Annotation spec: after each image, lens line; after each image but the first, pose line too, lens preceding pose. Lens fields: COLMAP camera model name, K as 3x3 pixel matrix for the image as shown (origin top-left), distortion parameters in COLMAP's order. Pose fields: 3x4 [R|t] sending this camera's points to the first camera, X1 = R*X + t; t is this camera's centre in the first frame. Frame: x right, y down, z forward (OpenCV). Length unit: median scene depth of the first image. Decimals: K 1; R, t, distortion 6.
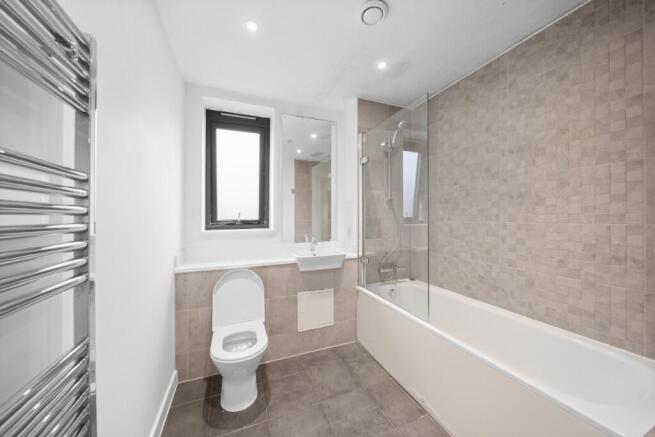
lens RADIAL K [[231.3, 0, 327.2], [0, 231.3, 216.9], [0, 0, 1]] dist [0.000517, 0.000028]
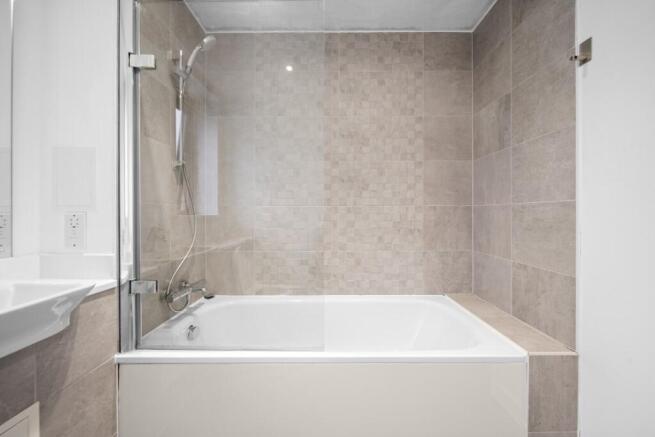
lens RADIAL K [[231.3, 0, 327.2], [0, 231.3, 216.9], [0, 0, 1]] dist [0.000517, 0.000028]
pose [[0.378587, -0.001520, 0.925565, -0.160754], [-0.000226, 0.999998, 0.001735, 0.071717], [-0.925566, -0.000866, 0.378586, 0.703831]]
